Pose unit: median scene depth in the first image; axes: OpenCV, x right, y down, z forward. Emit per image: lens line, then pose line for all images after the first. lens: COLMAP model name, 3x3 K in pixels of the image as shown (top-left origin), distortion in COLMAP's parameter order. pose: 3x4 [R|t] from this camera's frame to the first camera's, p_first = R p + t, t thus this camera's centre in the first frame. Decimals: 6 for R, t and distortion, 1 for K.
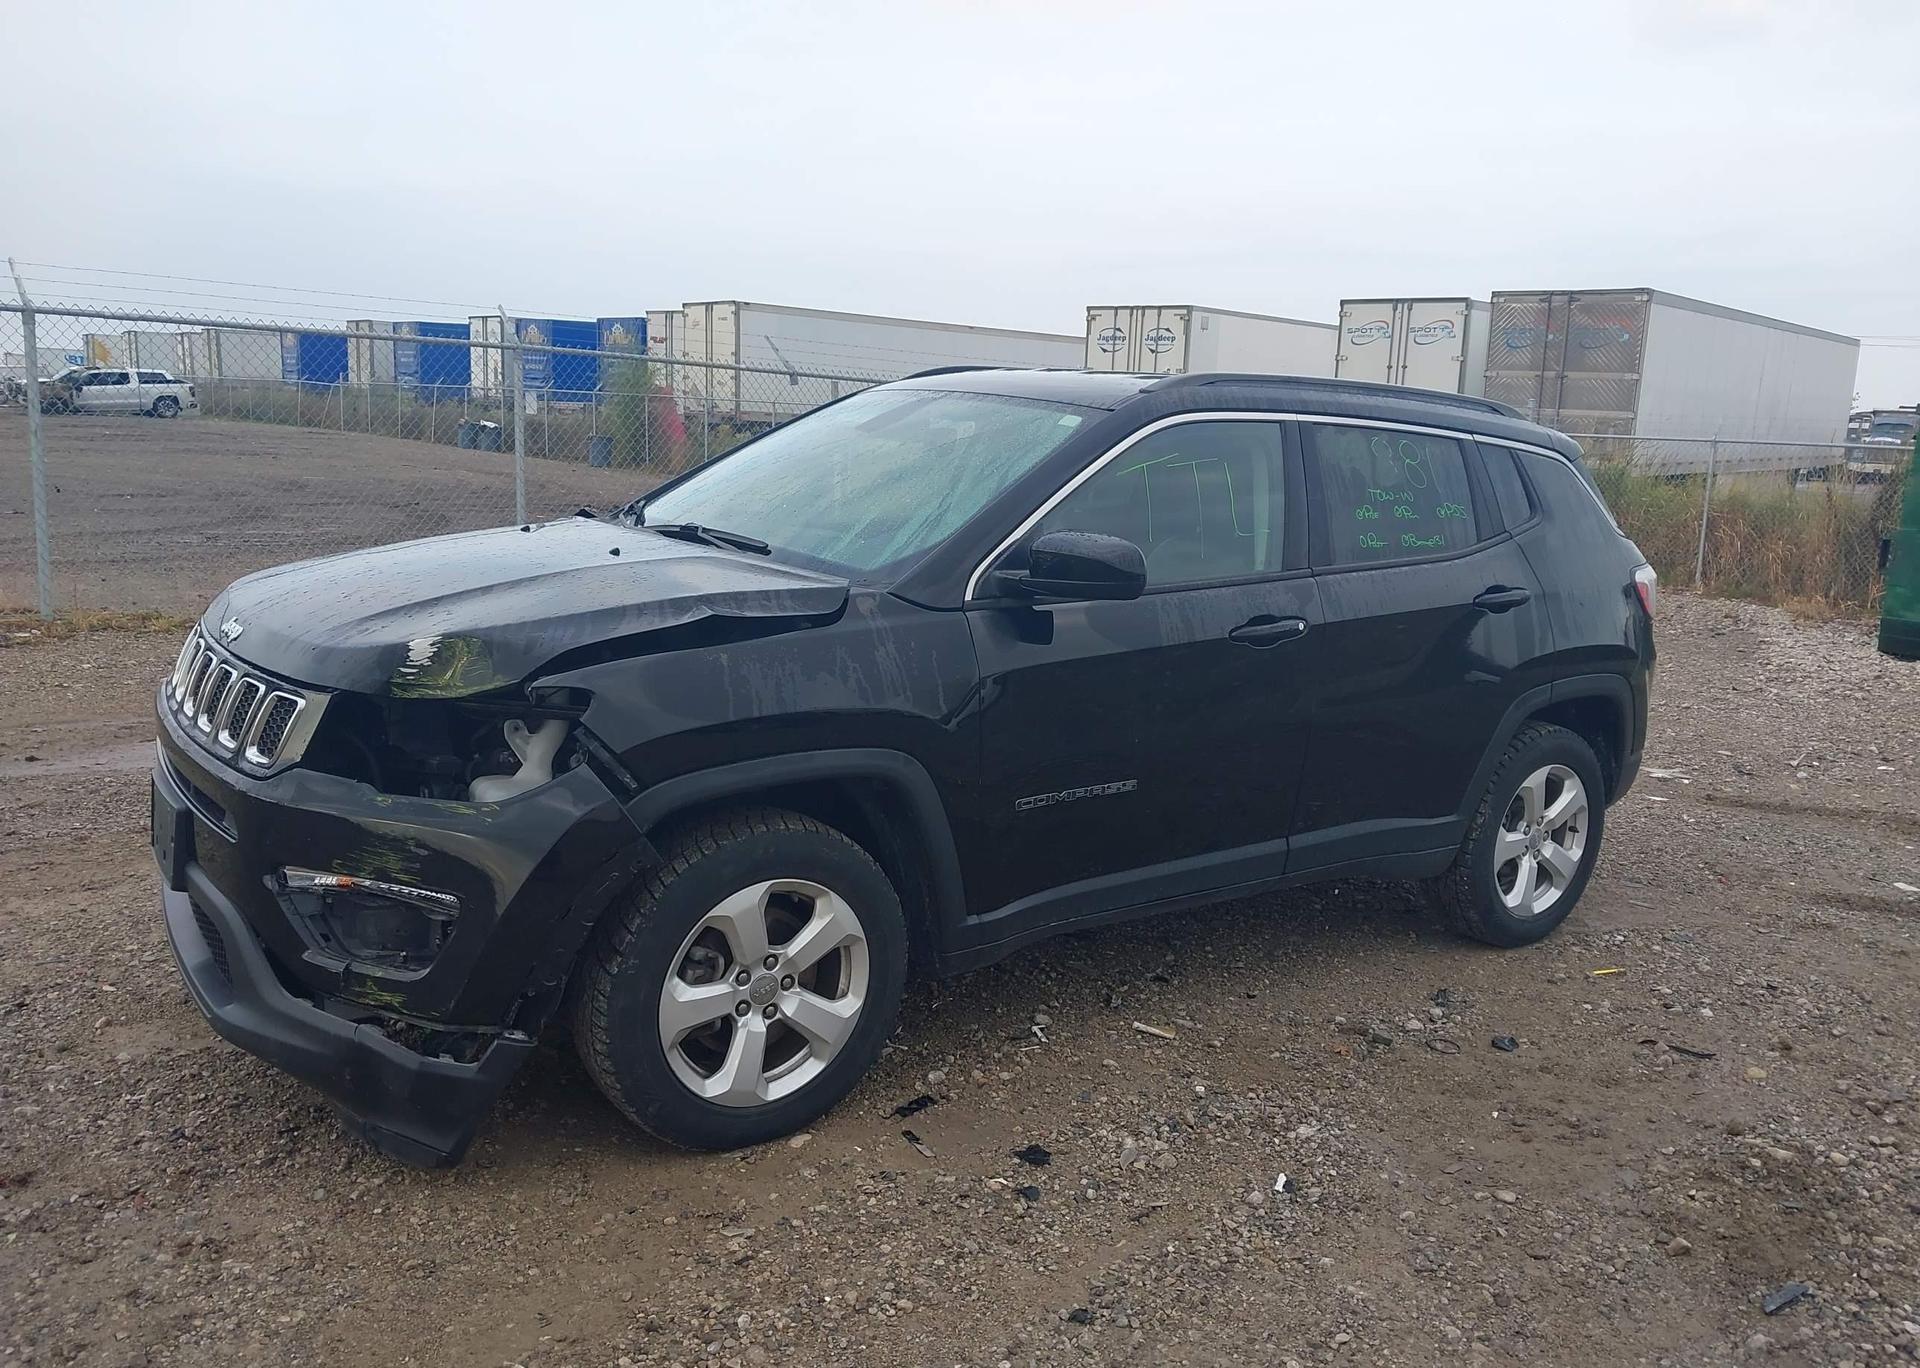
lens RADIAL K [[1451.1, 0, 945.9], [0, 1451.1, 668.8], [0, 0, 1]] dist [0.012498, -0.006424]
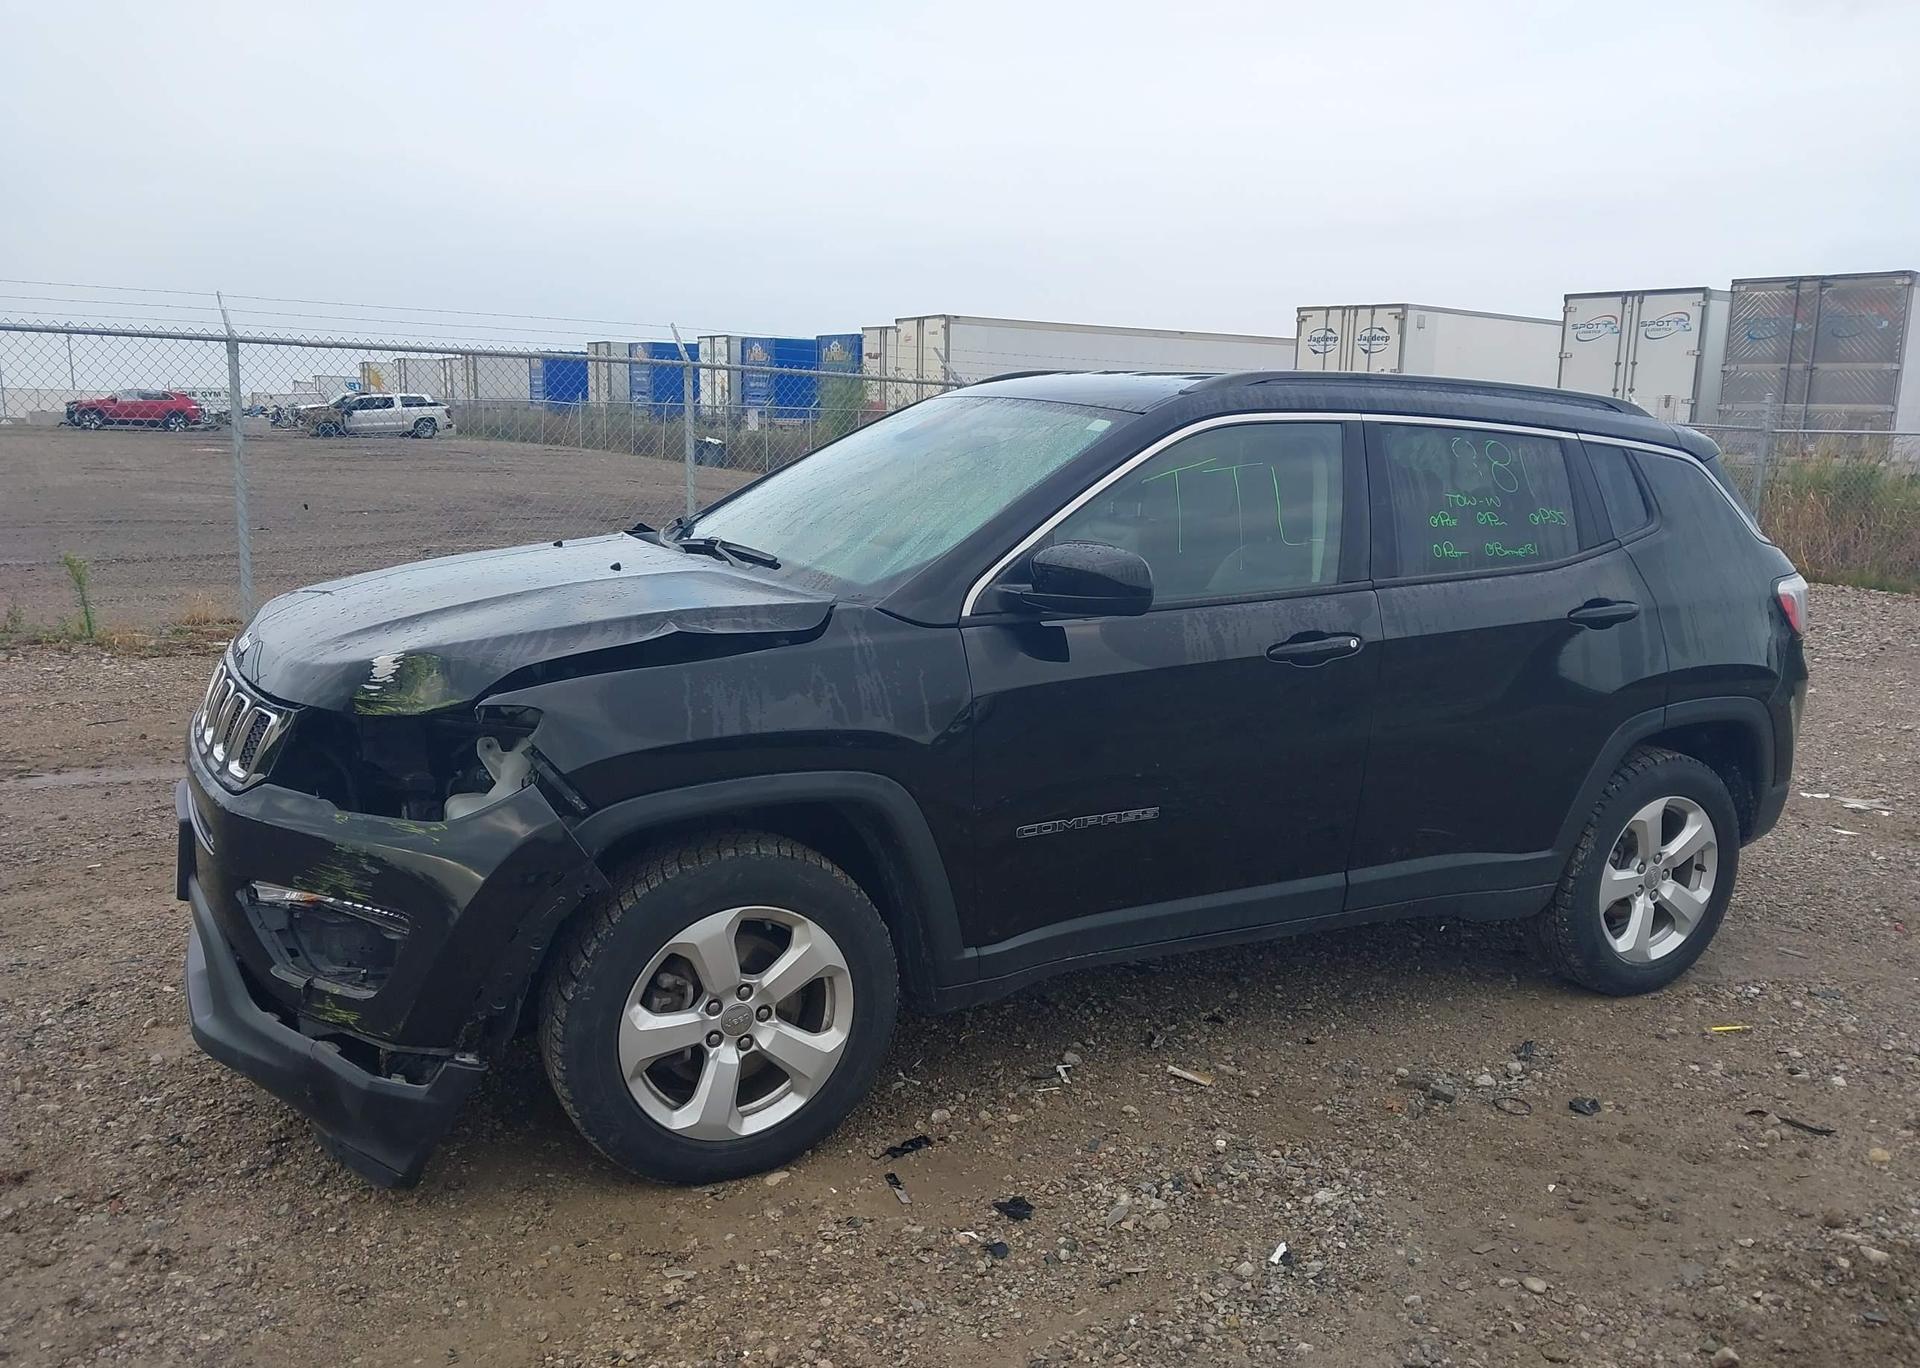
lens RADIAL K [[1451.1, 0, 956.7], [0, 1451.1, 671.5], [0, 0, 1]] dist [0.012498, -0.006424]
pose [[0.990253, 0.005938, -0.139153, 0.146885], [-0.006553, 0.999971, -0.003962, -0.007432], [0.139126, 0.004835, 0.990263, 0.060705]]
